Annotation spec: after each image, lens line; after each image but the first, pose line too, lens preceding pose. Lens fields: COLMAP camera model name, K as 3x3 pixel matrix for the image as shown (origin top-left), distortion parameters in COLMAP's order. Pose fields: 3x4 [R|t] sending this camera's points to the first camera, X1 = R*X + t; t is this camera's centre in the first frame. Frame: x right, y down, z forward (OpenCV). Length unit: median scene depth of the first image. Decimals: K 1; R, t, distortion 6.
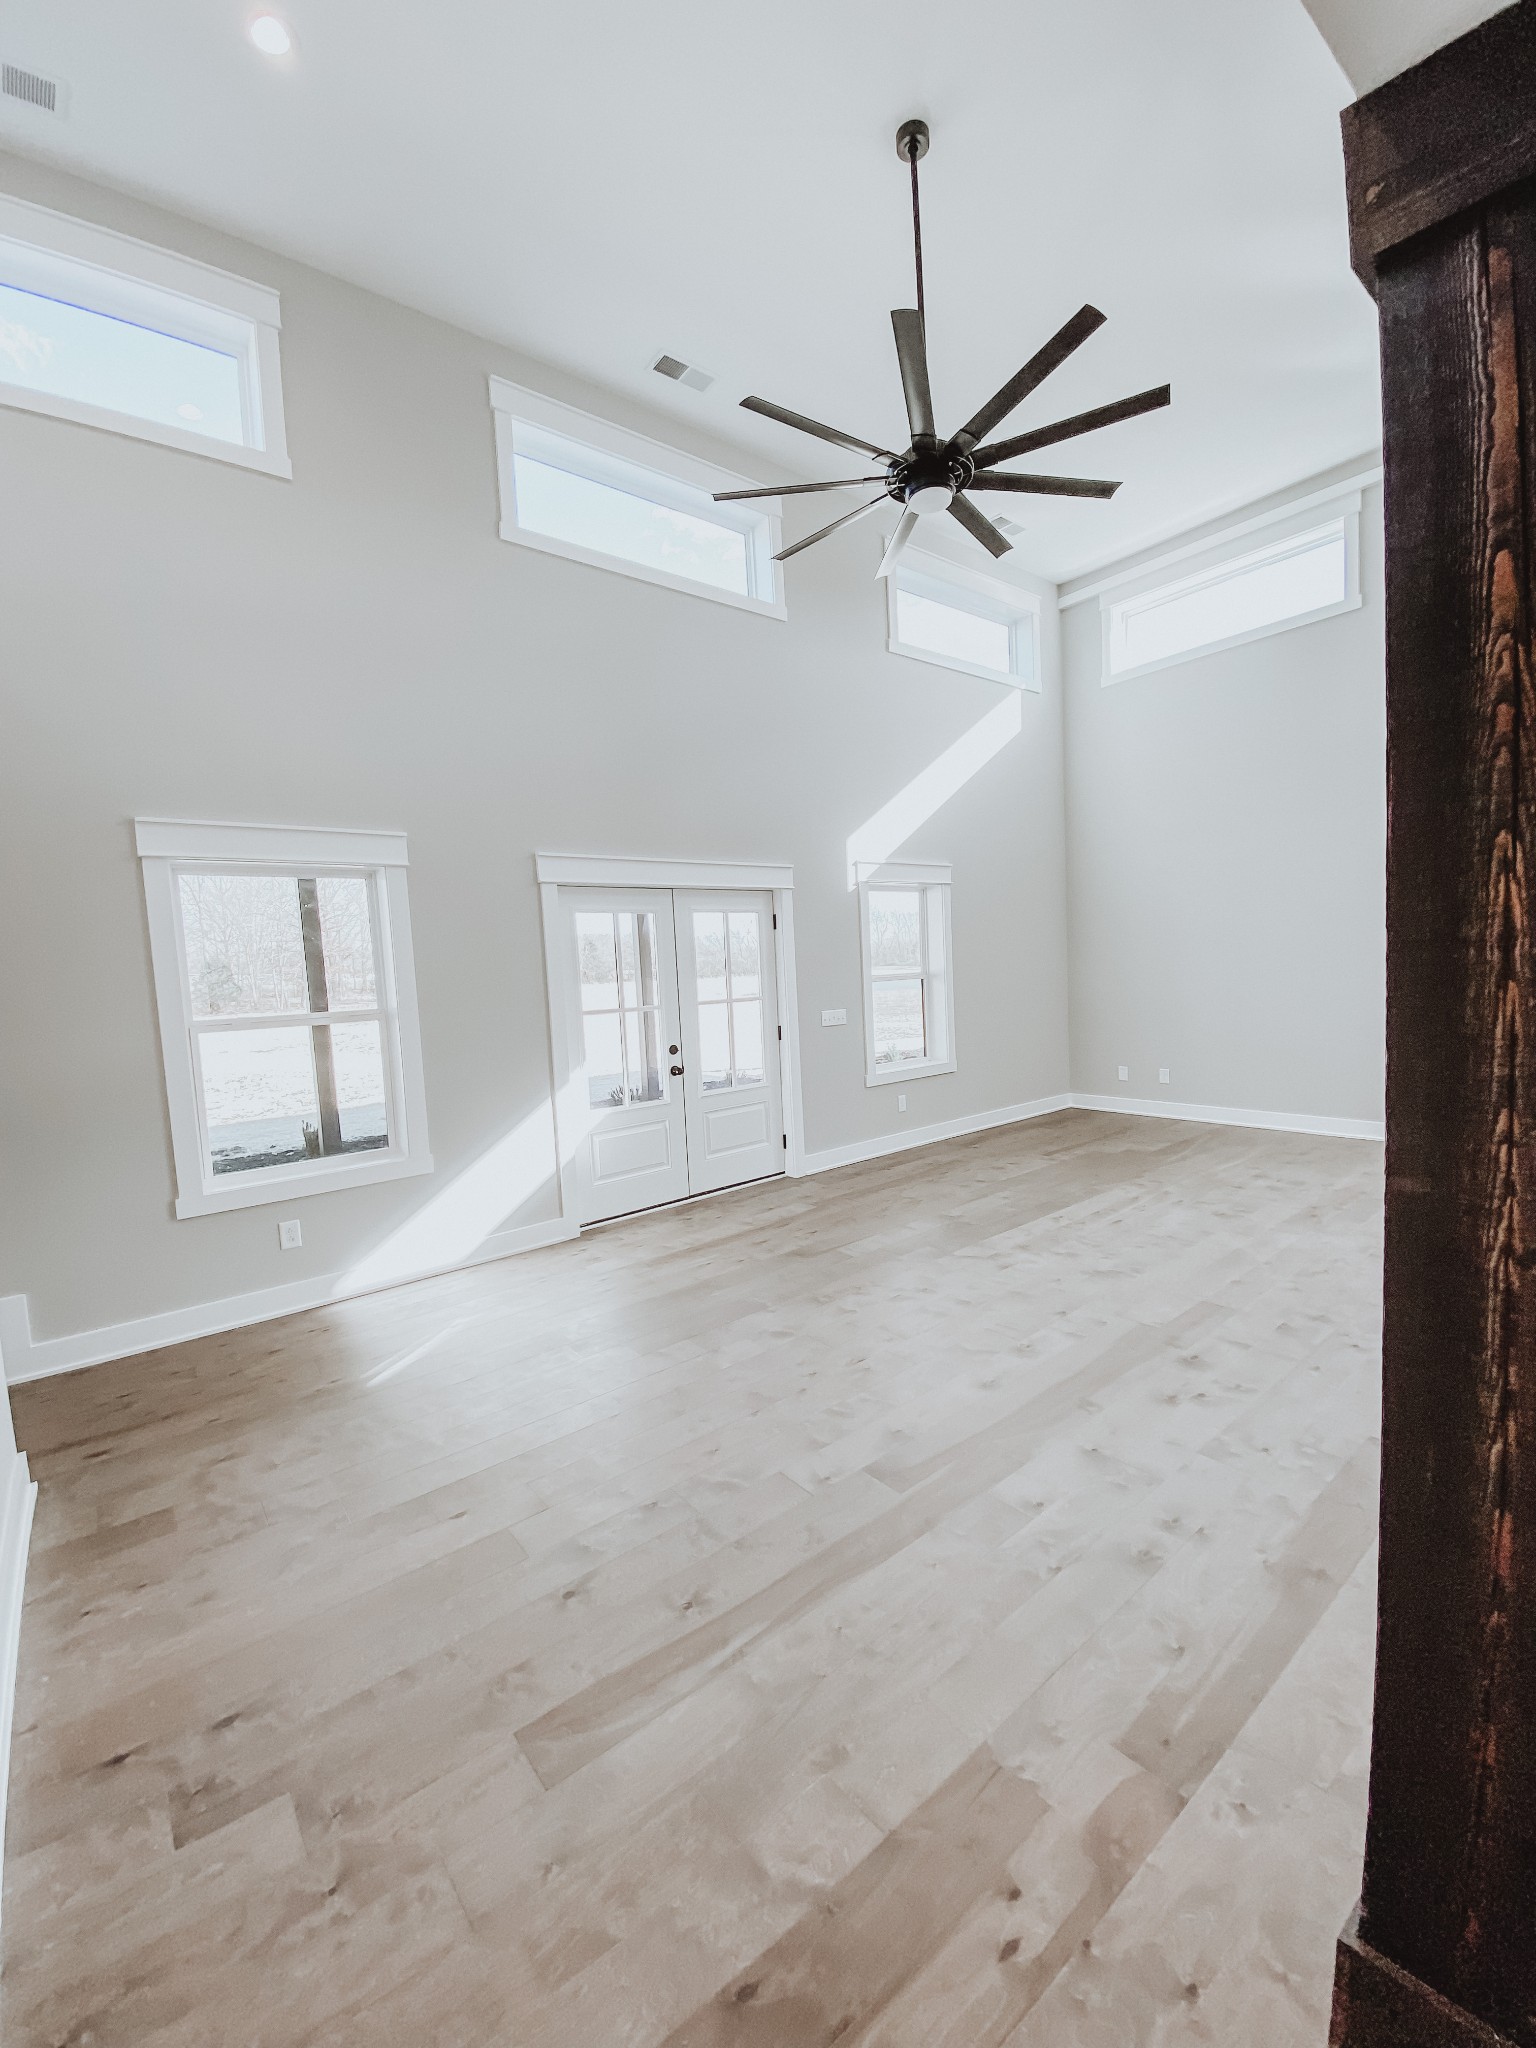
lens RADIAL K [[829.2, 0, 772.4], [0, 829.2, 1025.9], [0, 0, 1]] dist [0.011688, -0.001774]
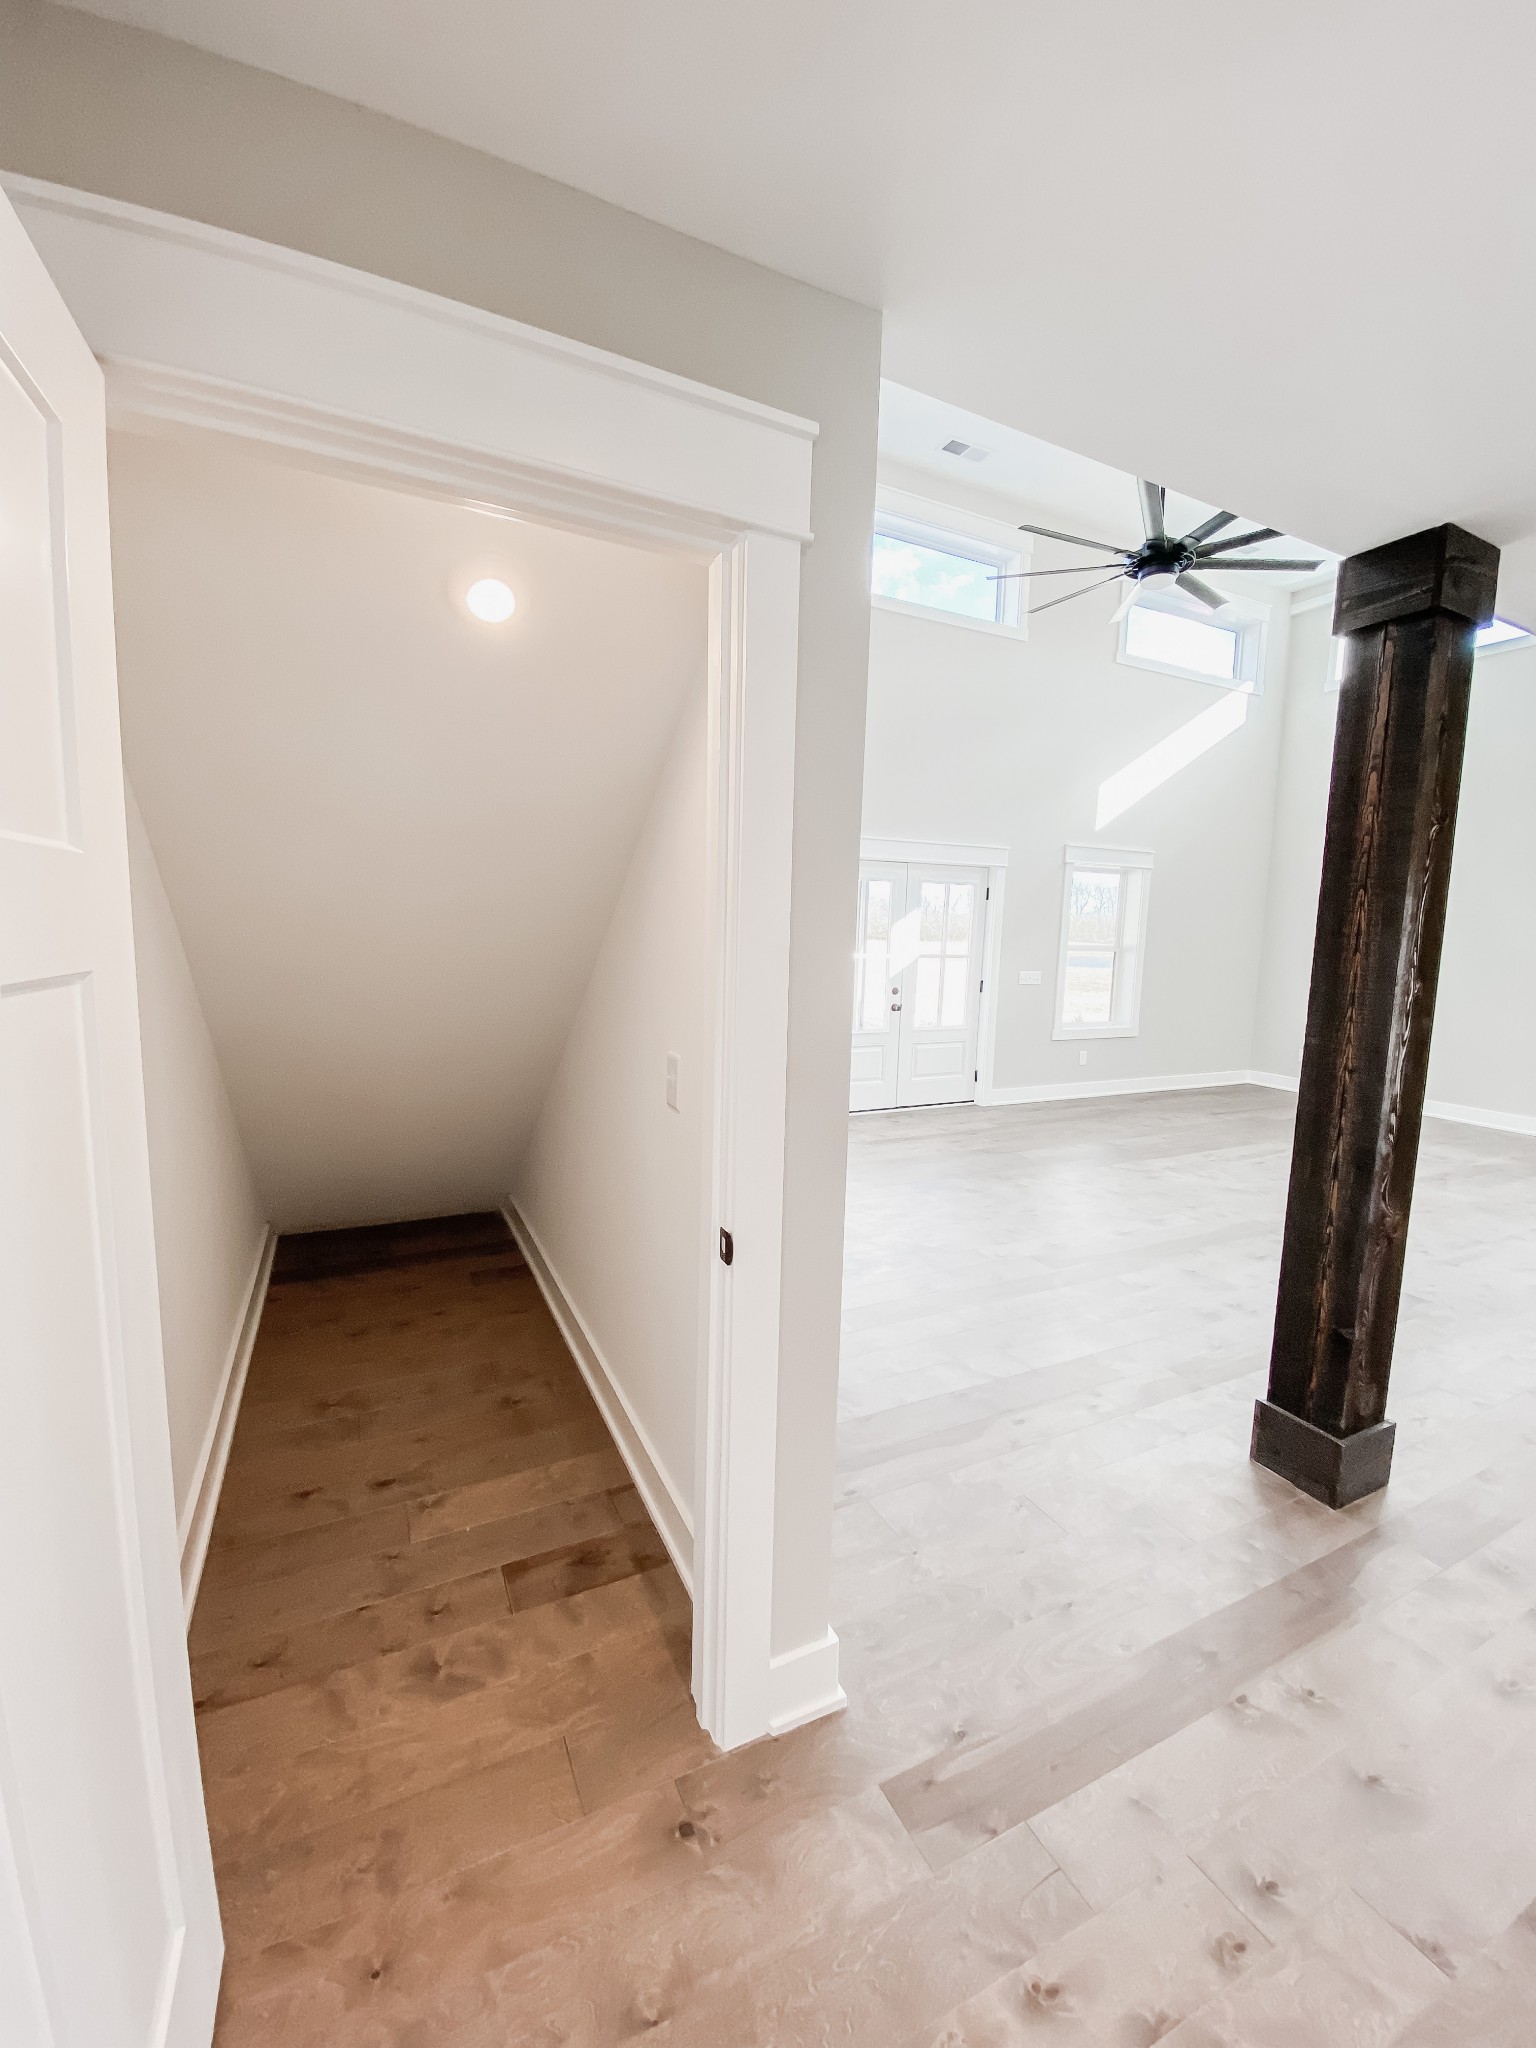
lens RADIAL K [[829.2, 0, 760.1], [0, 829.2, 1030.8], [0, 0, 1]] dist [0.011688, -0.001774]
pose [[0.970591, 0.100050, -0.218957, -0.041350], [-0.088178, 0.994087, 0.063365, 0.030404], [0.224002, -0.042195, 0.973675, -0.309219]]
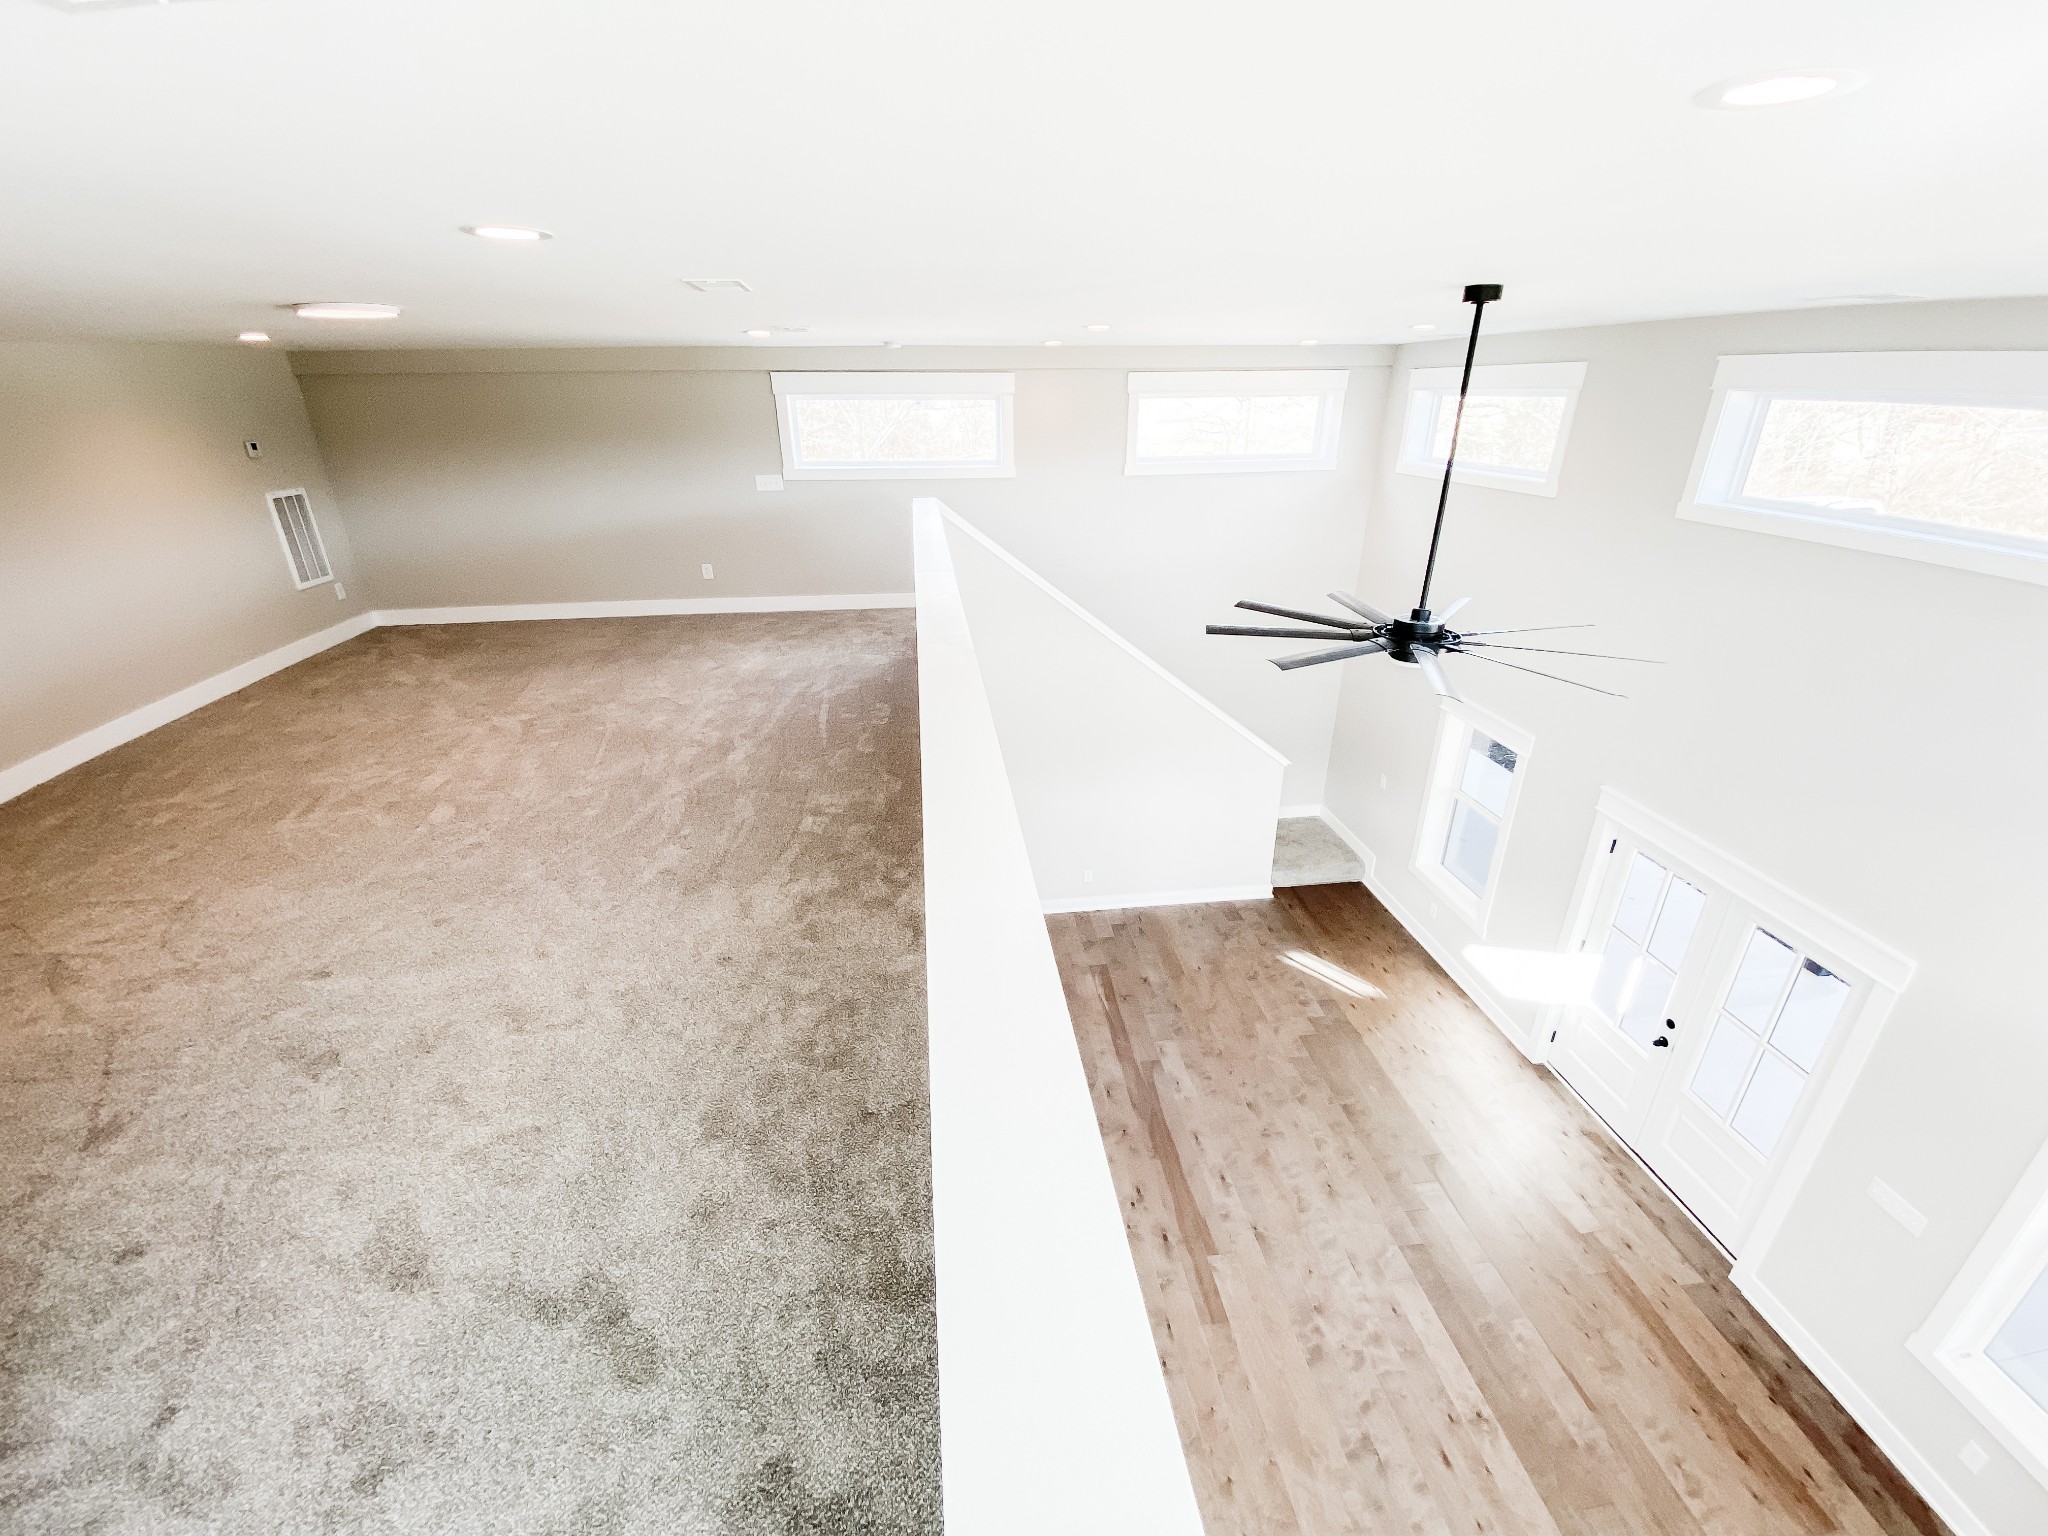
lens RADIAL K [[829.2, 0, 1028.1], [0, 829.2, 764.6], [0, 0, 1]] dist [0.011688, -0.001774]
pose [[-0.522247, 0.396450, -0.755040, 0.940547], [-0.029052, 0.876587, 0.480366, -0.727075], [0.852299, 0.272805, -0.446277, 0.790865]]
